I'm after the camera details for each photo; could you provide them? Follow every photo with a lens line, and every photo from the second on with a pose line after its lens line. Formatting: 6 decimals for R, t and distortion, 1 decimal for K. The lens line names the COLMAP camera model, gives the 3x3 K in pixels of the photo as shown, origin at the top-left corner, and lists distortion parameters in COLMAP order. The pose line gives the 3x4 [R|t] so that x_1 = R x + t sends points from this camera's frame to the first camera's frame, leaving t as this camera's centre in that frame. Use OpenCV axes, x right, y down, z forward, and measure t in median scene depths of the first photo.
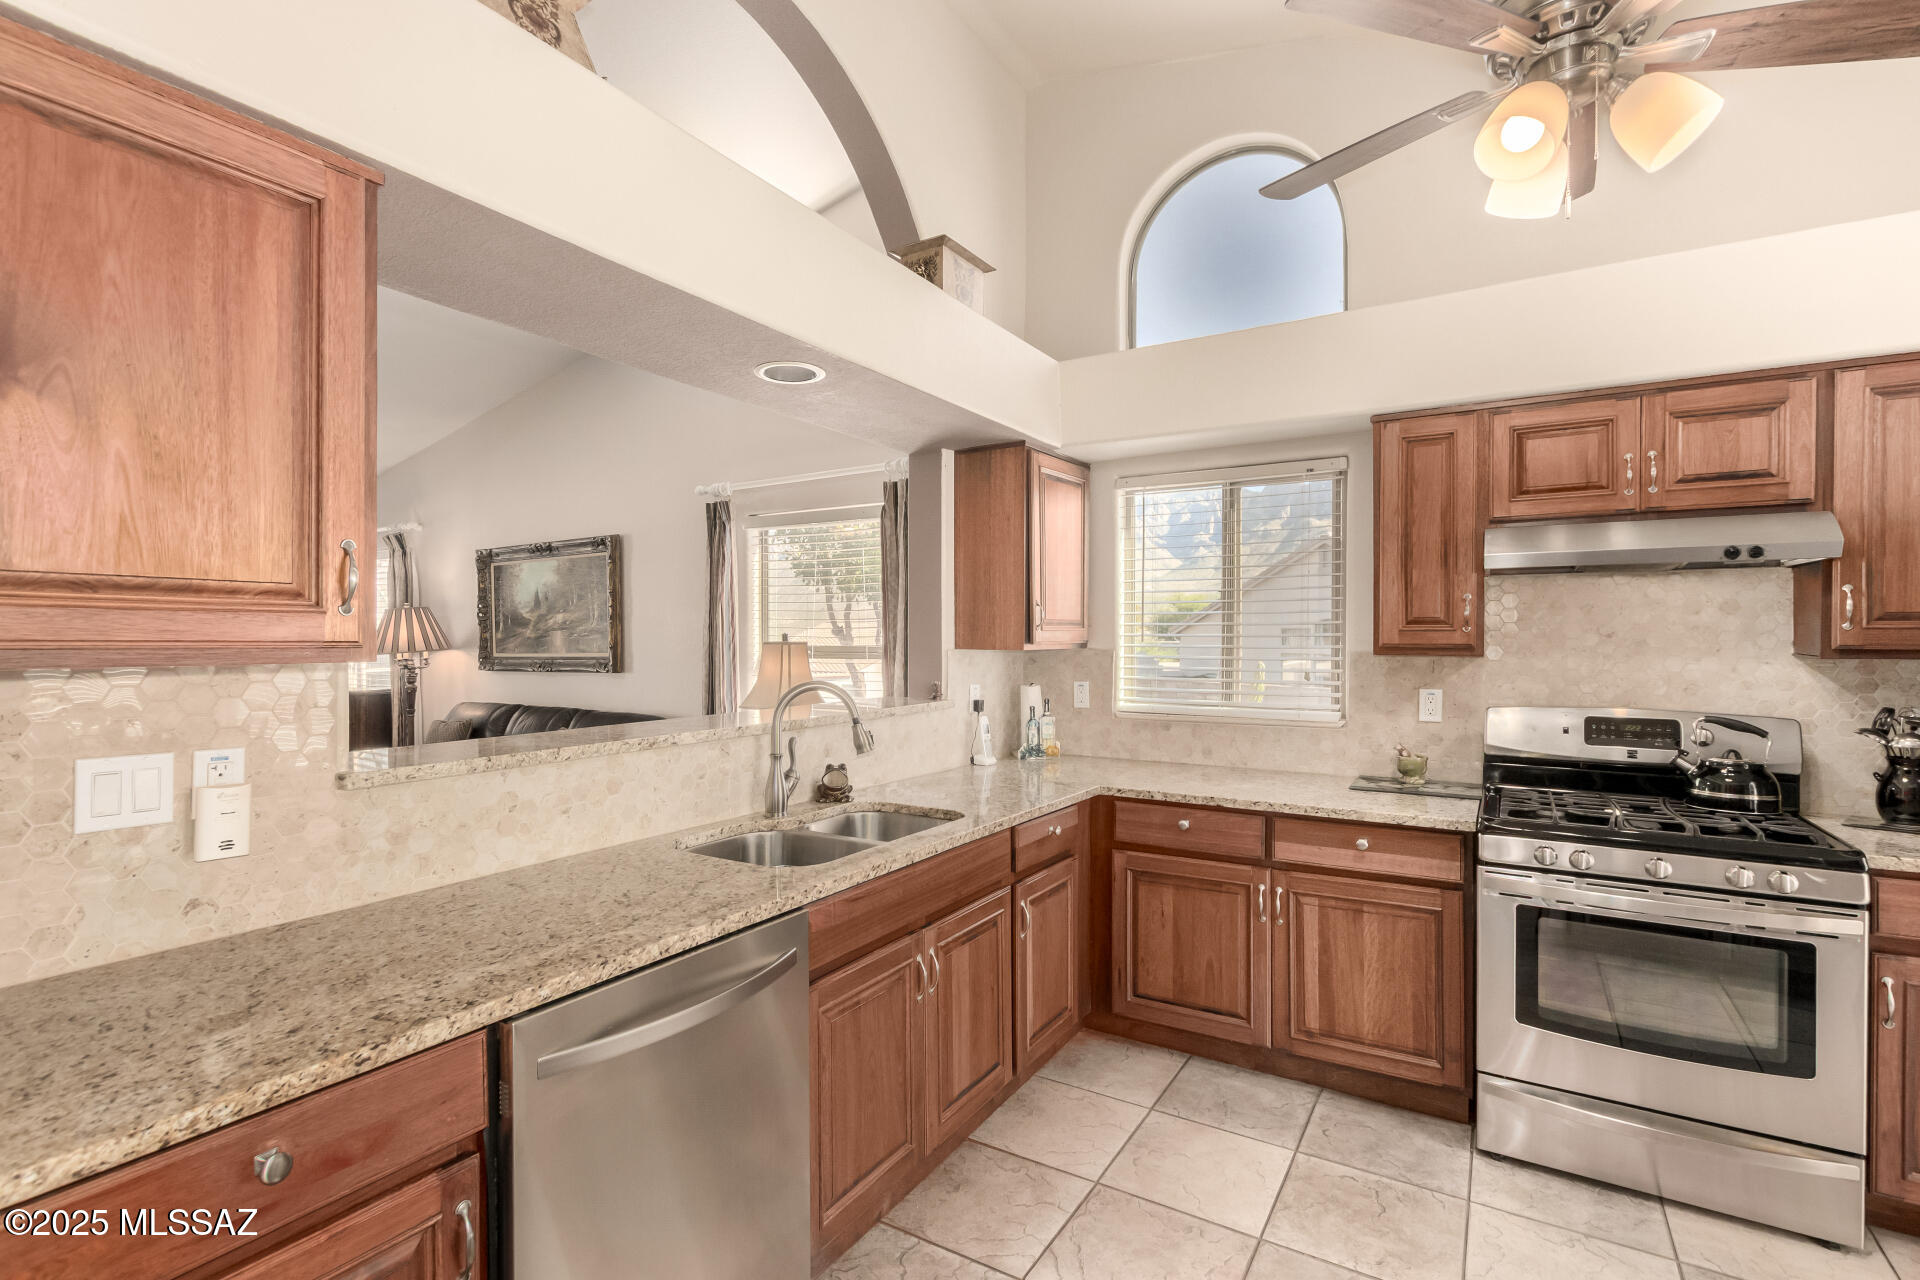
lens RADIAL K [[874.0, 0, 970.3], [0, 874.0, 641.6], [0, 0, 1]] dist [0.000452, -0.001729]
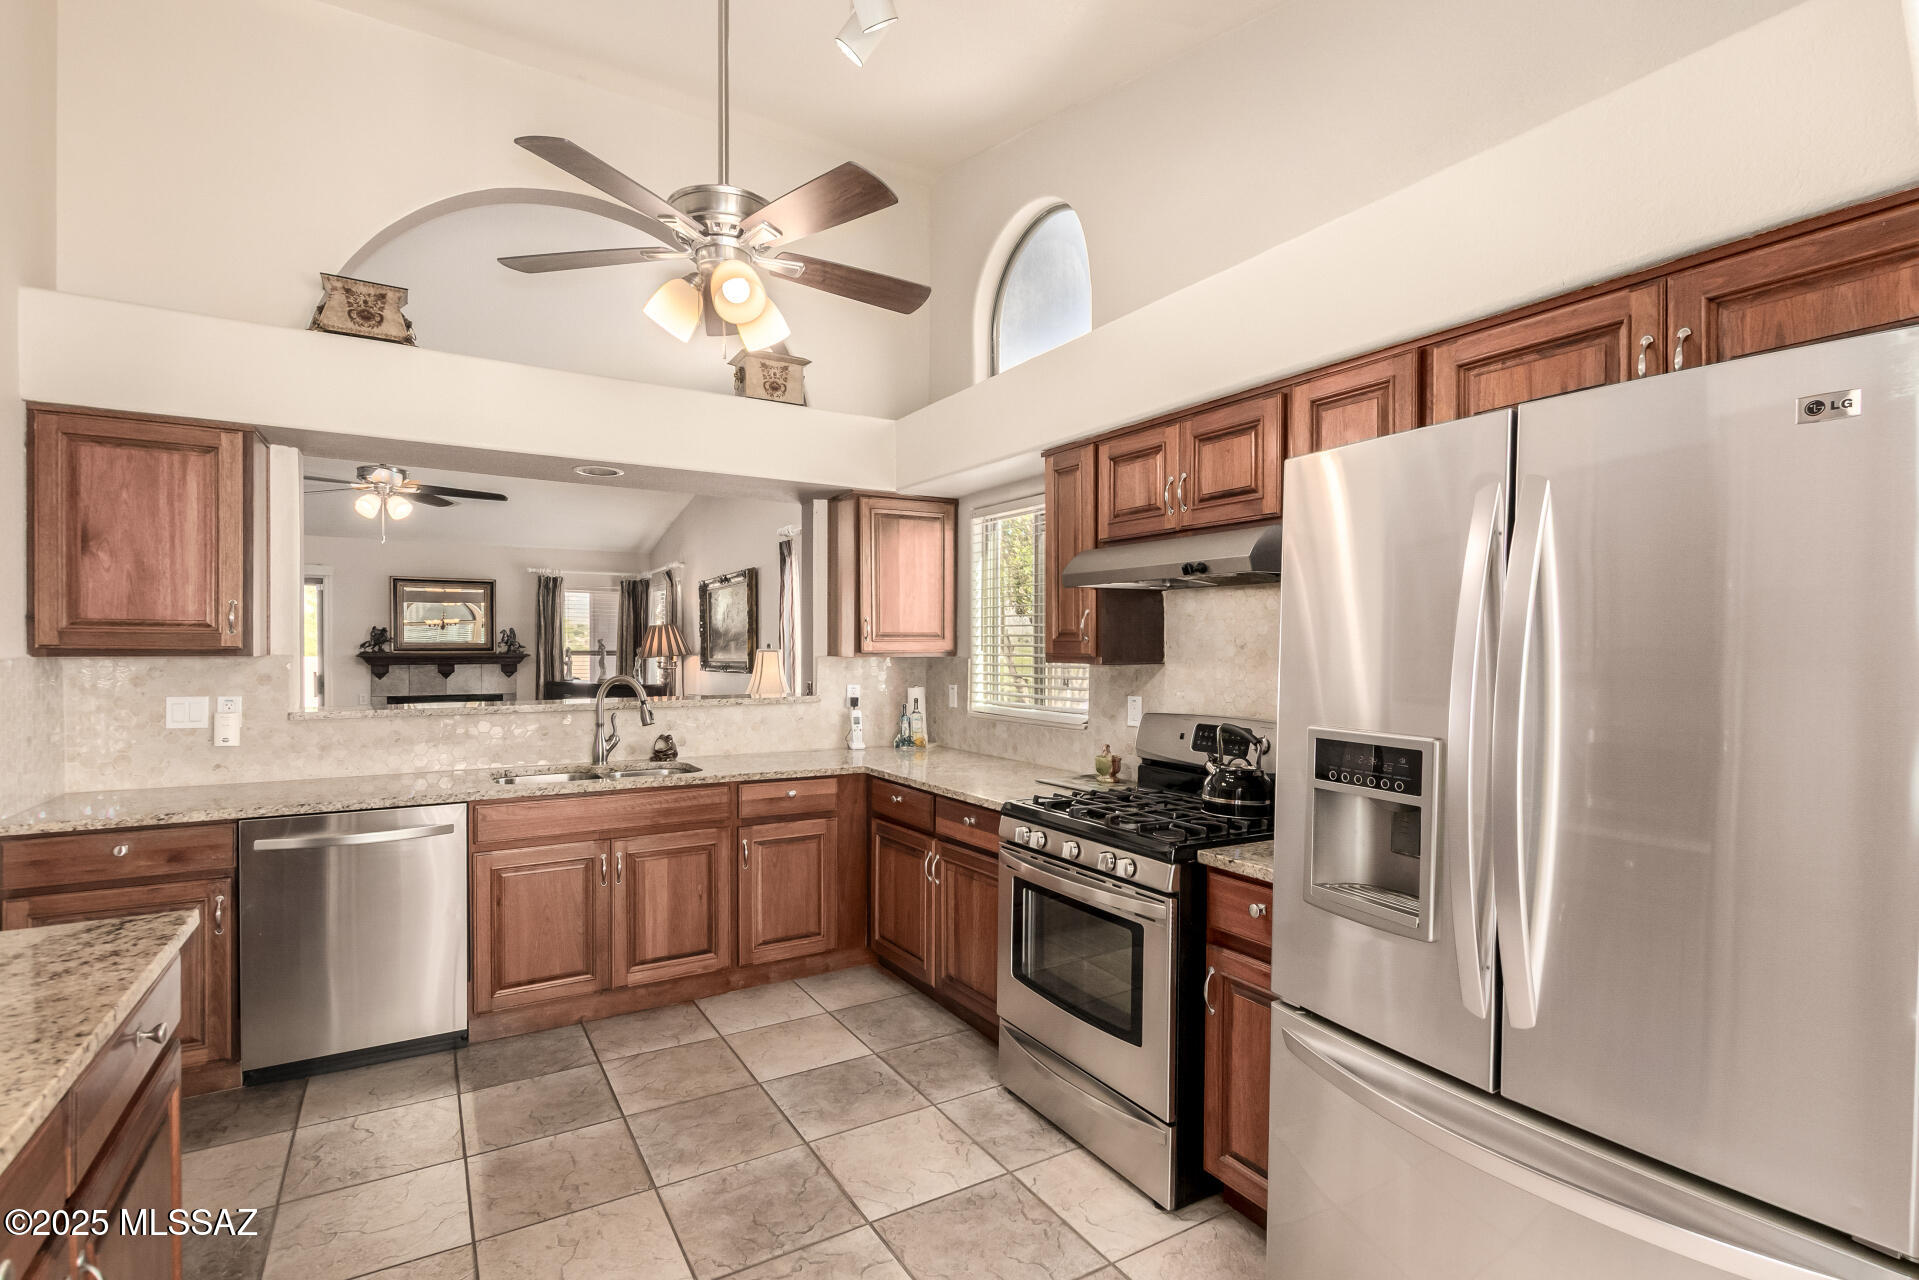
lens RADIAL K [[898.7, 0, 984.7], [0, 898.7, 654.3], [0, 0, 1]] dist [0.000003, 0.000407]
pose [[0.893928, 0.006583, -0.448163, 0.984611], [-0.005707, 0.999978, 0.003306, 0.000596], [0.448175, -0.000398, 0.893946, -0.082493]]
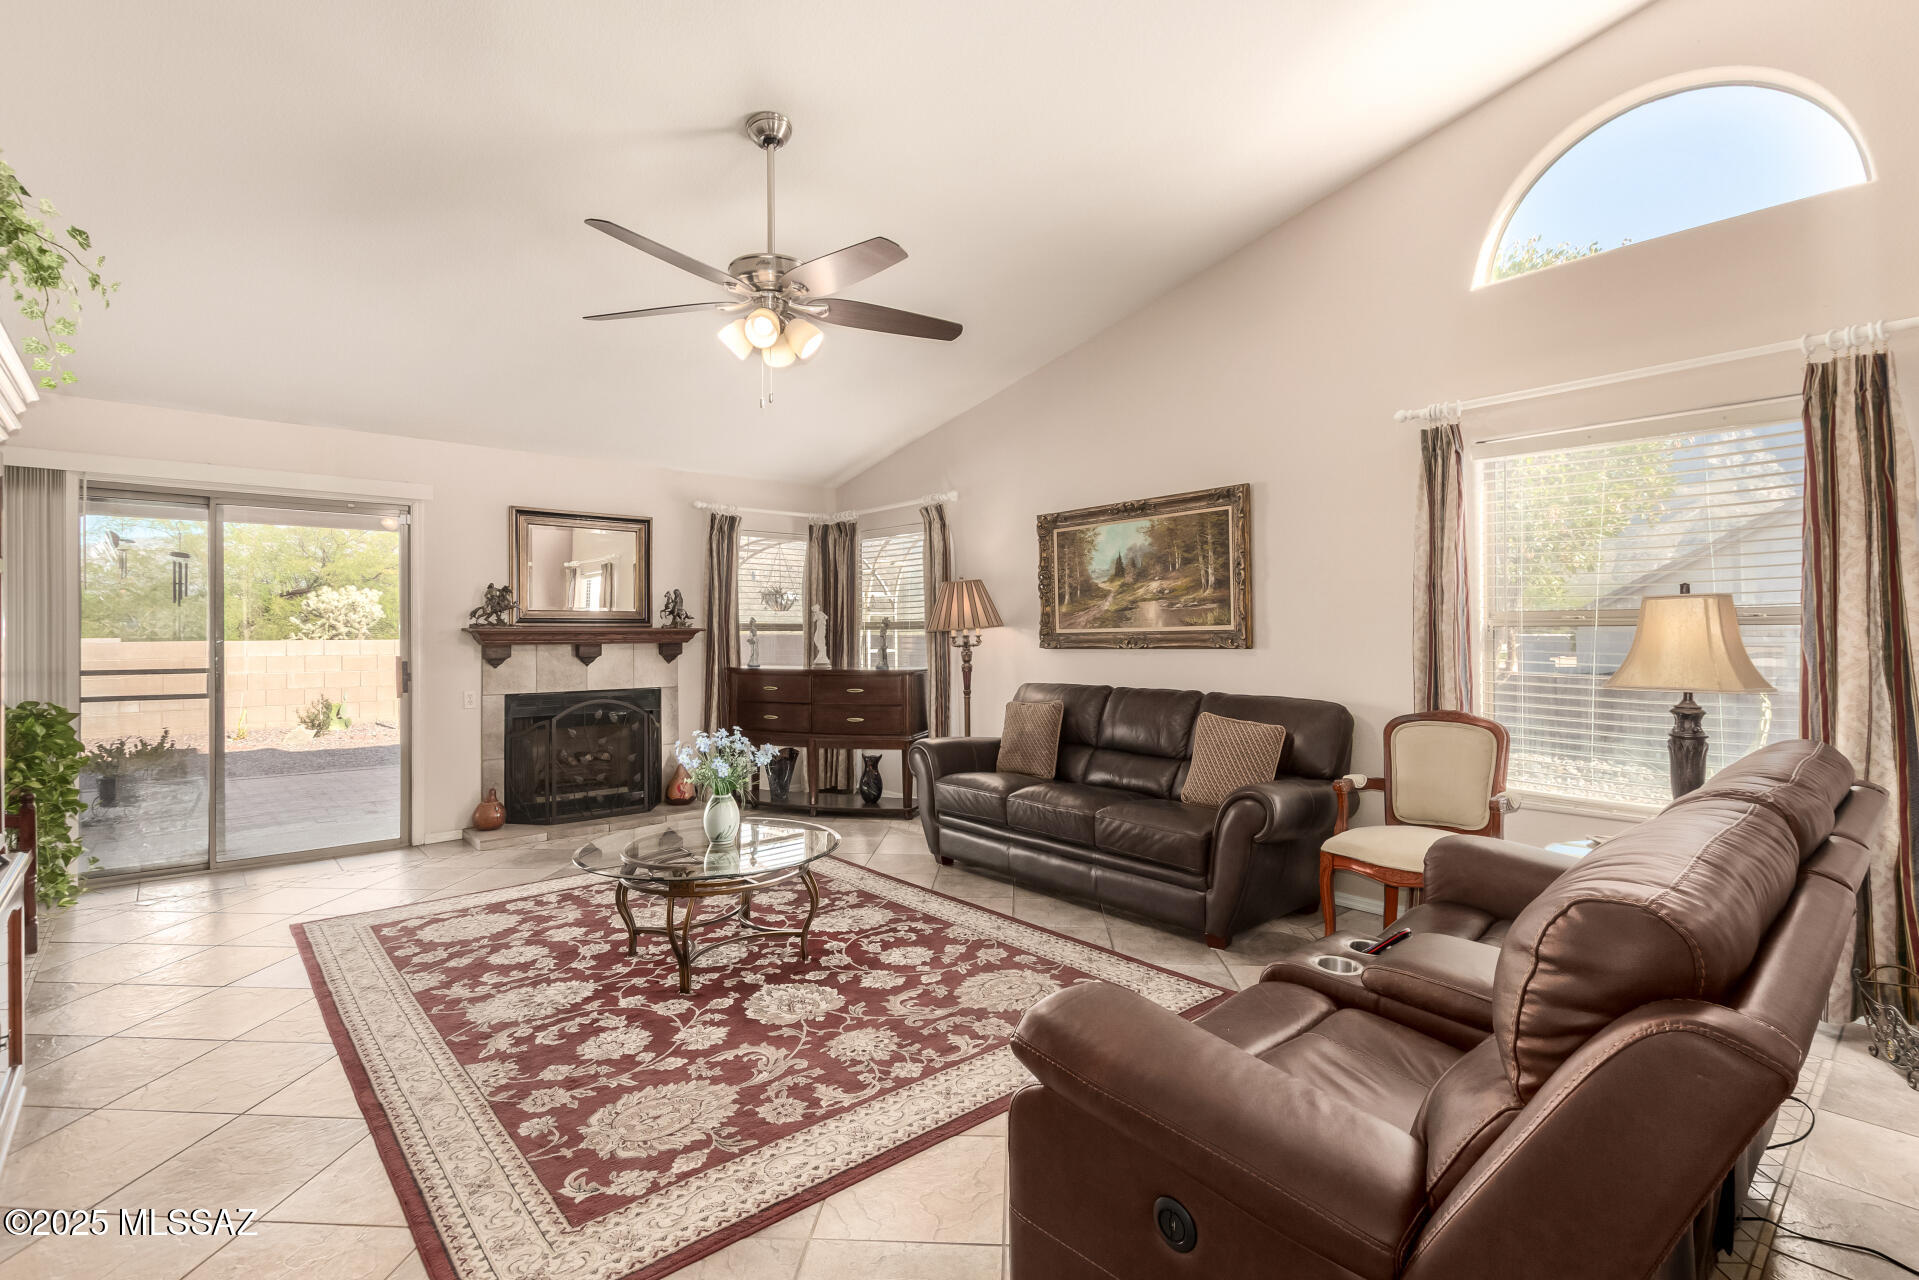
lens RADIAL K [[888.0, 0, 979.6], [0, 888.0, 630.8], [0, 0, 1]] dist [-0.000205, -0.000193]
pose [[0.959198, -0.004201, -0.282703, -0.797008], [0.002734, 0.999981, -0.005583, 0.044140], [0.282721, 0.004582, 0.959191, 0.214177]]
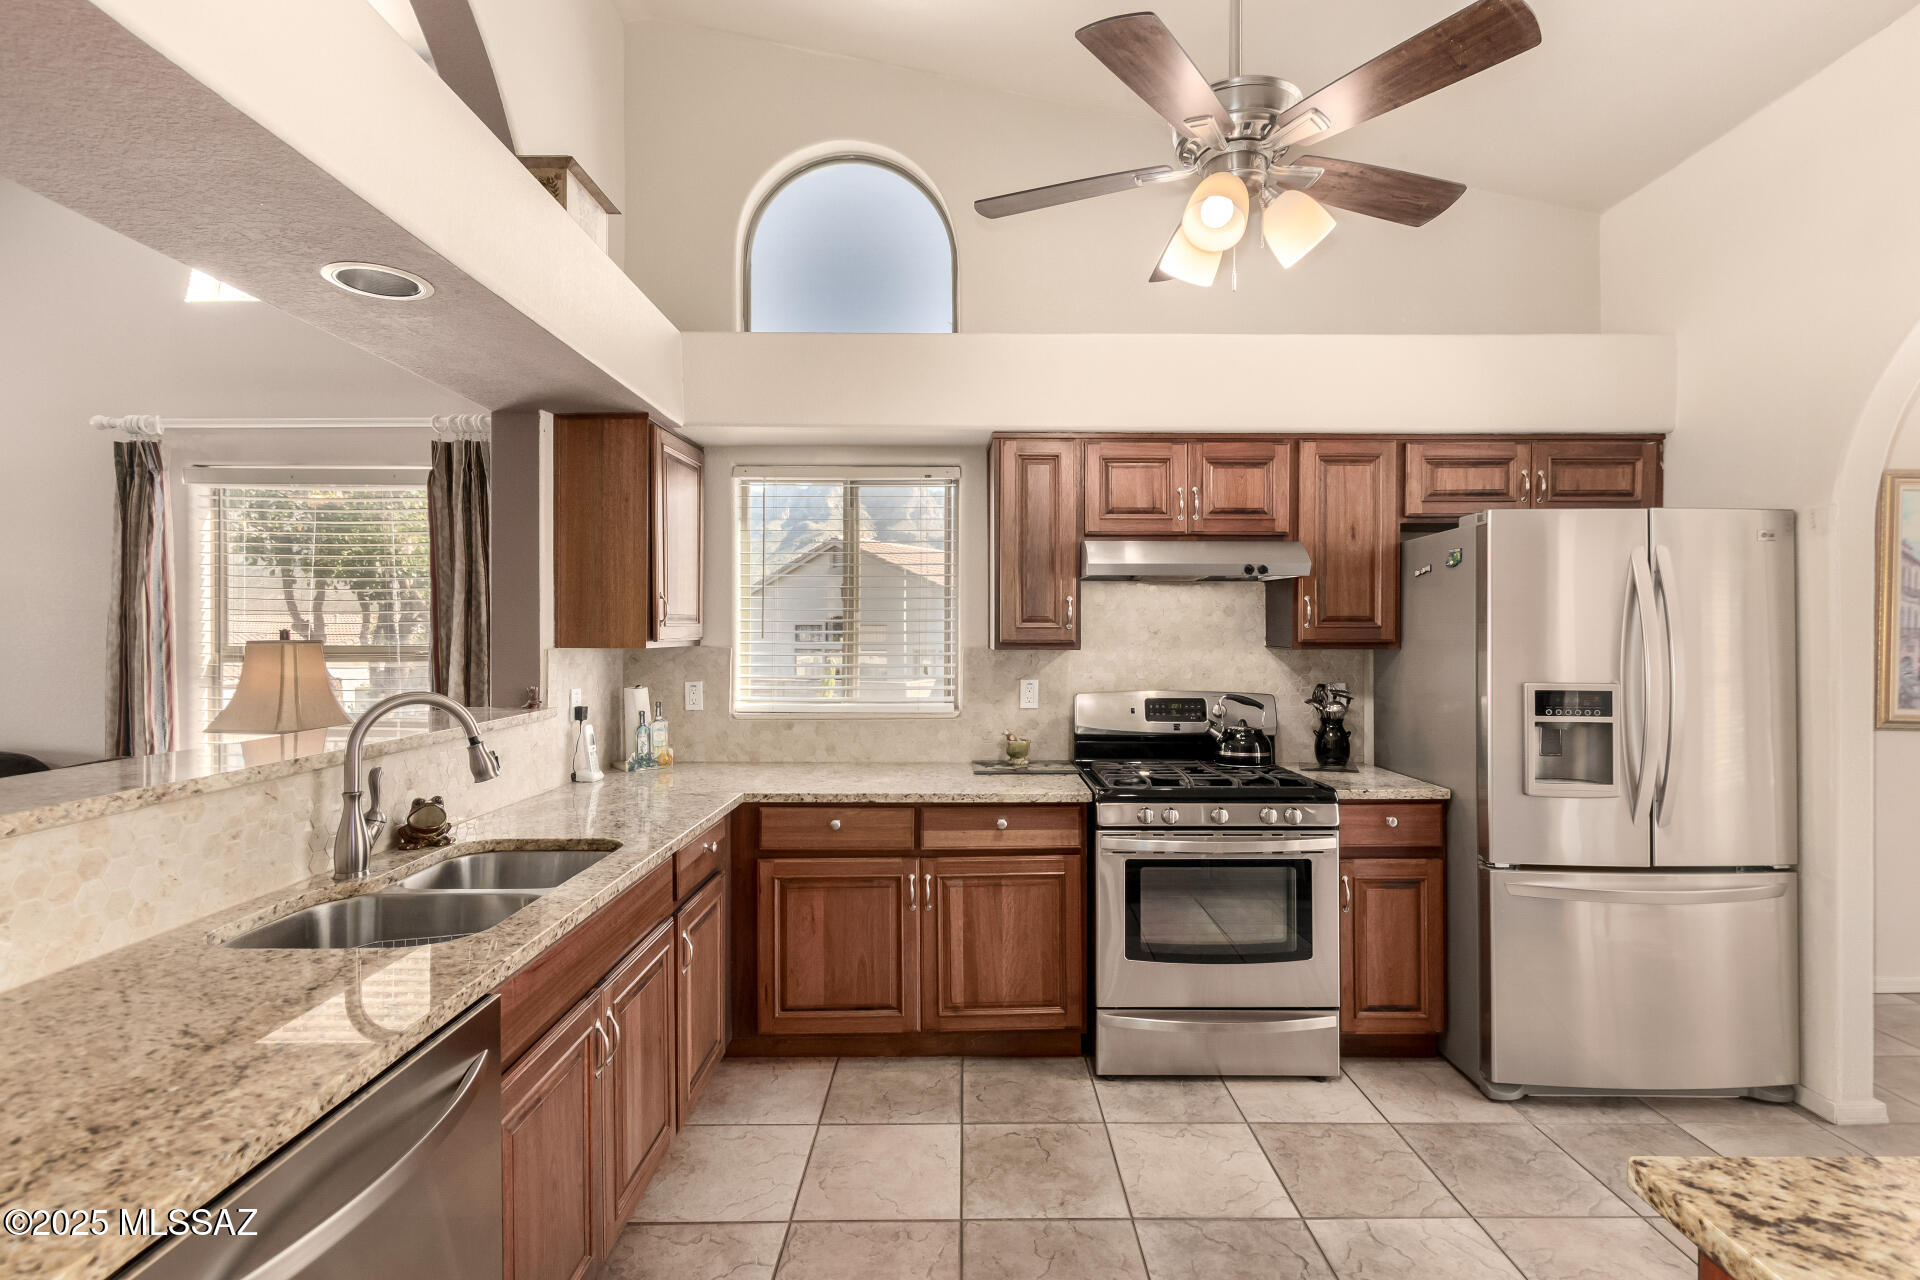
lens RADIAL K [[870.8, 0, 966.7], [0, 870.8, 632.7], [0, 0, 1]] dist [0.002113, -0.000652]
pose [[0.851667, 0.000179, 0.524083, -0.153434], [0.002939, 0.999983, -0.005118, -0.001050], [-0.524075, 0.005899, 0.851652, 0.092304]]
